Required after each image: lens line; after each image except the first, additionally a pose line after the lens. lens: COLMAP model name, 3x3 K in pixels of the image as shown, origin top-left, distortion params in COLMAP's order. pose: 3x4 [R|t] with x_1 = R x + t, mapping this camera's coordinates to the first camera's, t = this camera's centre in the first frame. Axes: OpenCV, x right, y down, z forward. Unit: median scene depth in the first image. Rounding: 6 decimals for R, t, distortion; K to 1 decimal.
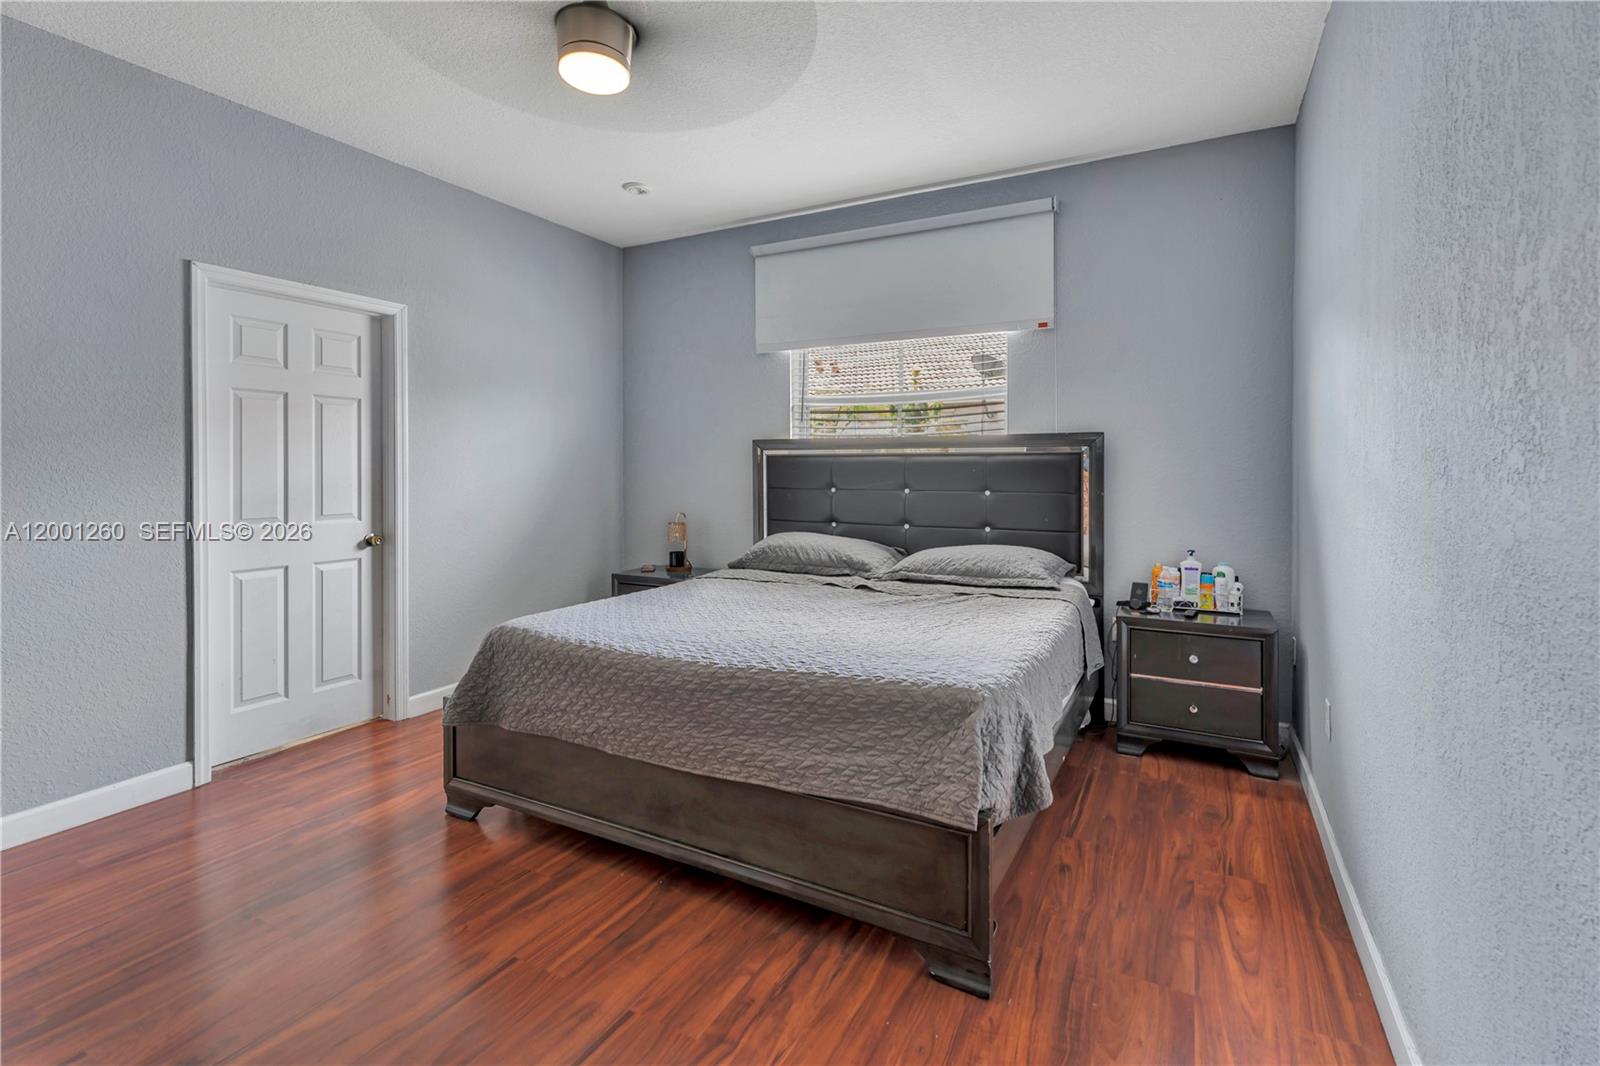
lens RADIAL K [[753.1, 0, 854.5], [0, 753.1, 483.4], [0, 0, 1]] dist [0.005342, -0.003382]
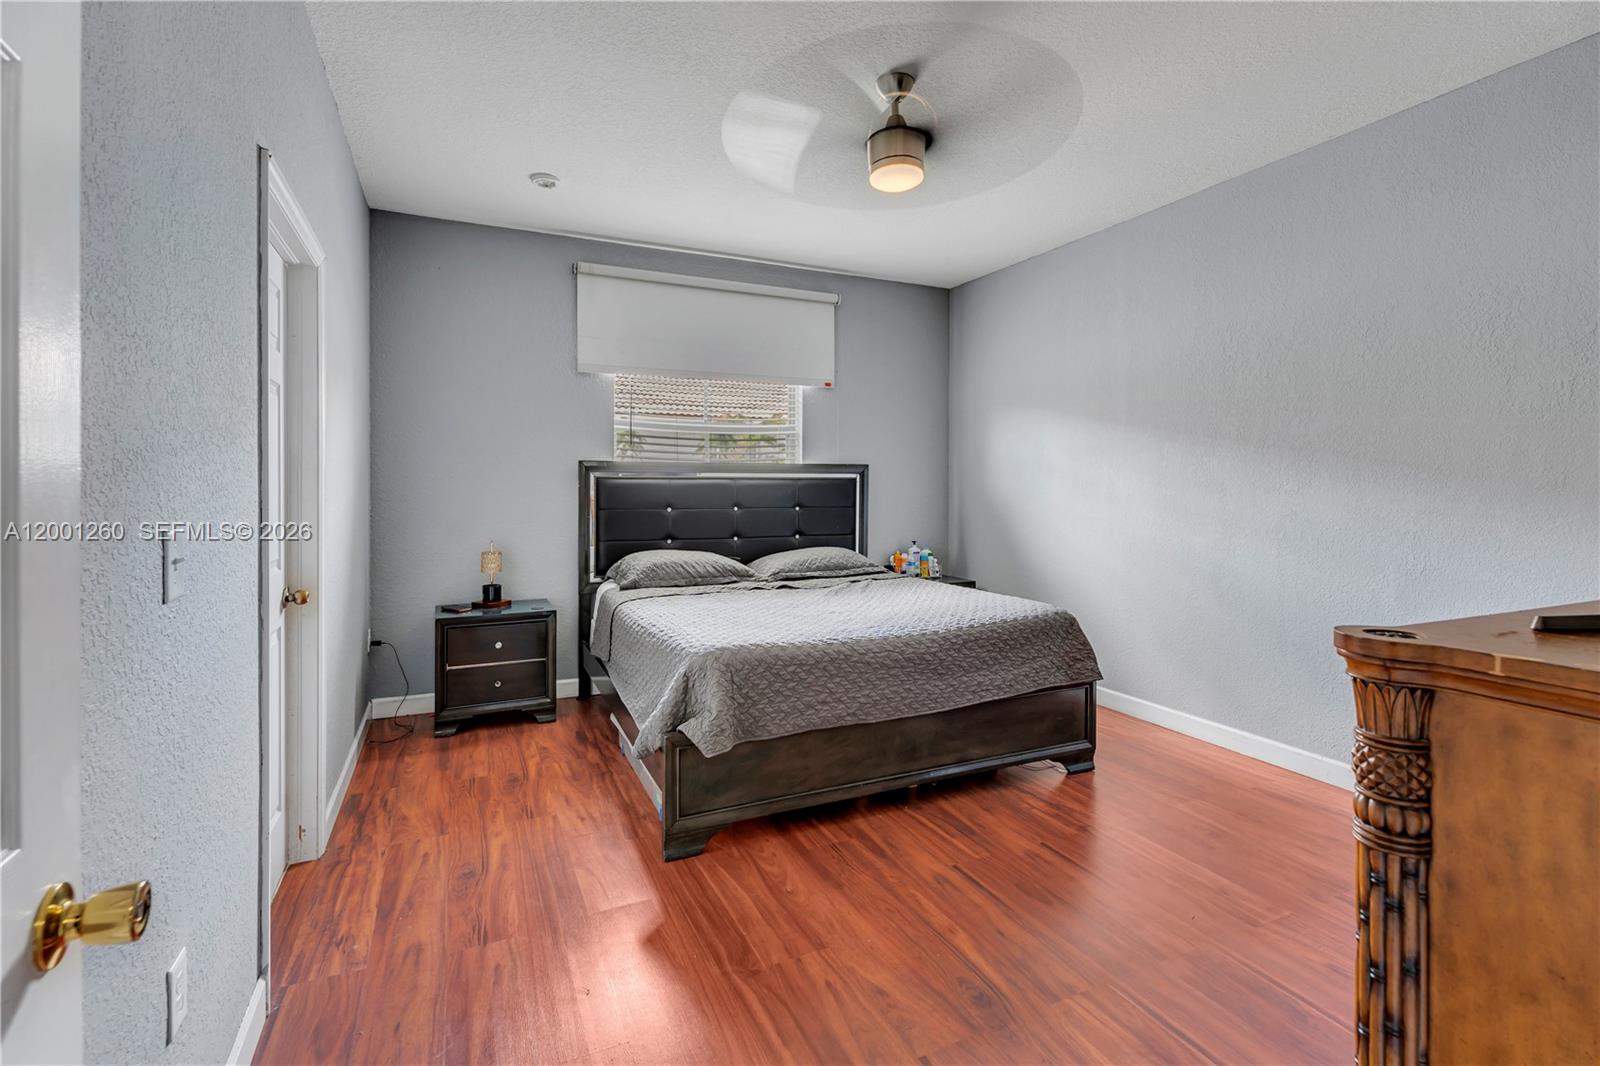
lens RADIAL K [[753.1, 0, 813.3], [0, 753.1, 491.4], [0, 0, 1]] dist [0.005342, -0.003382]
pose [[0.587814, -0.004251, 0.808985, -0.902046], [0.014991, 0.999872, -0.005638, -0.009334], [-0.808857, 0.015442, 0.587803, 0.227214]]
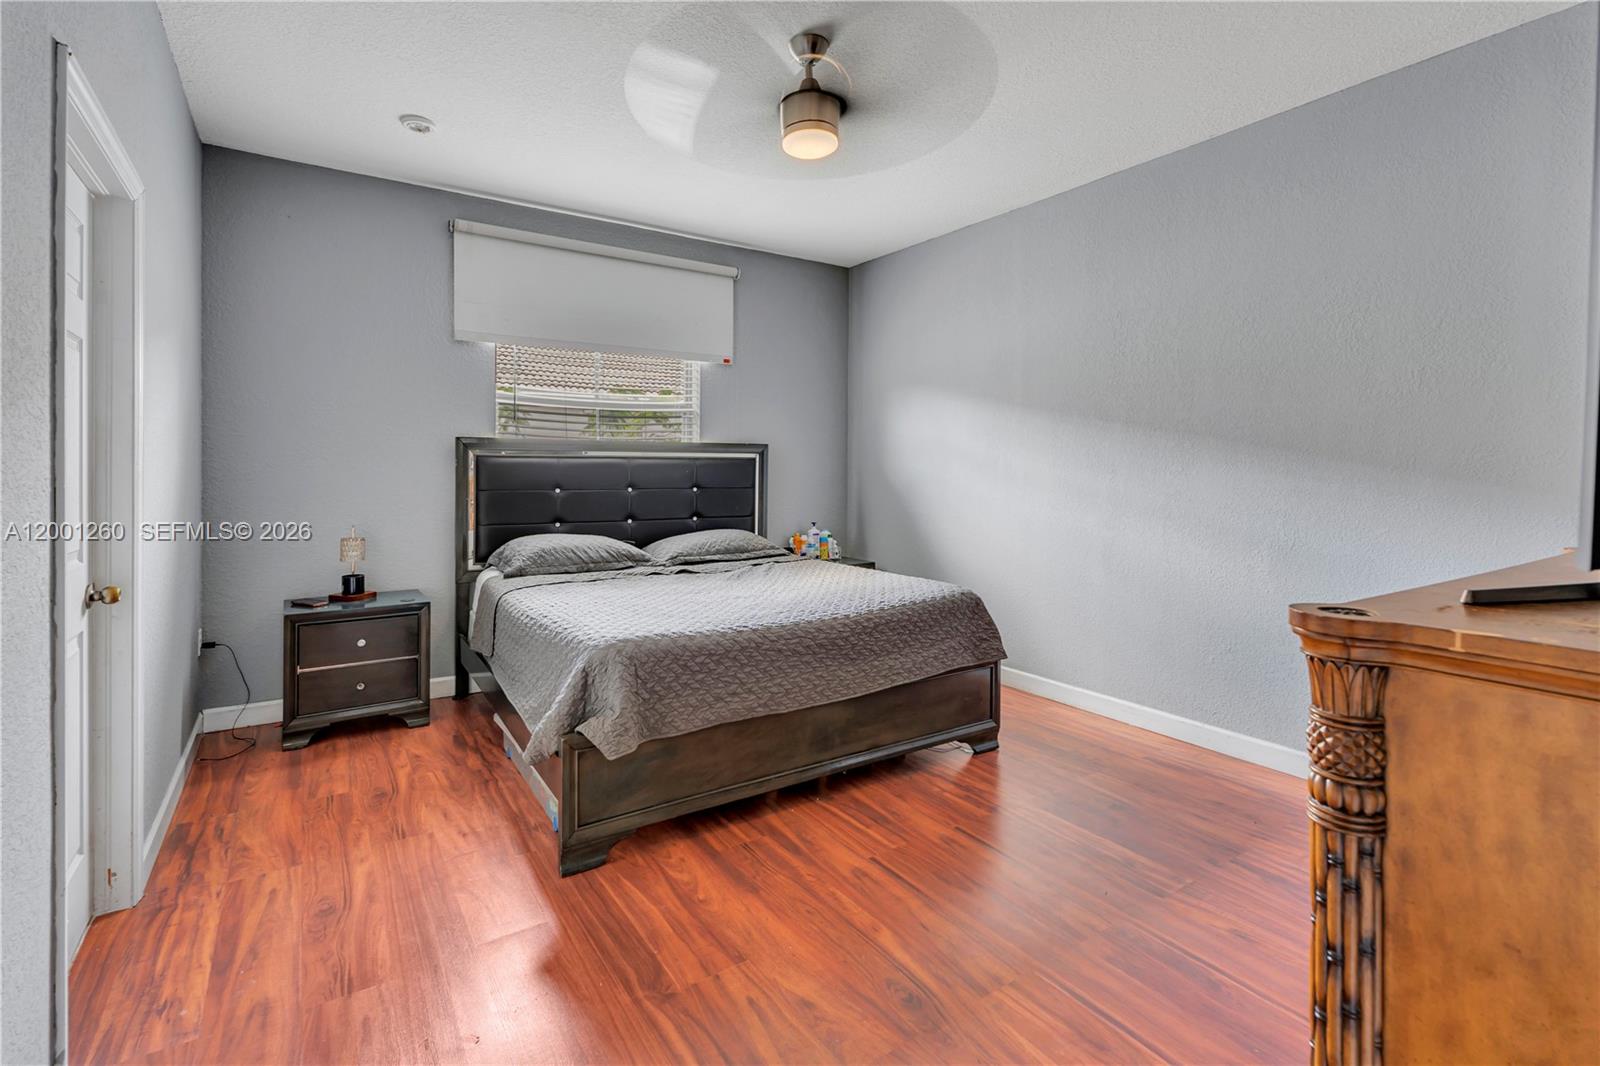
lens RADIAL K [[753.1, 0, 809.0], [0, 753.1, 473.6], [0, 0, 1]] dist [0.005342, -0.003382]
pose [[0.462092, -0.003236, 0.886826, -0.884285], [0.013401, 0.999905, -0.003334, -0.006905], [-0.886731, 0.013425, 0.462091, 0.272297]]
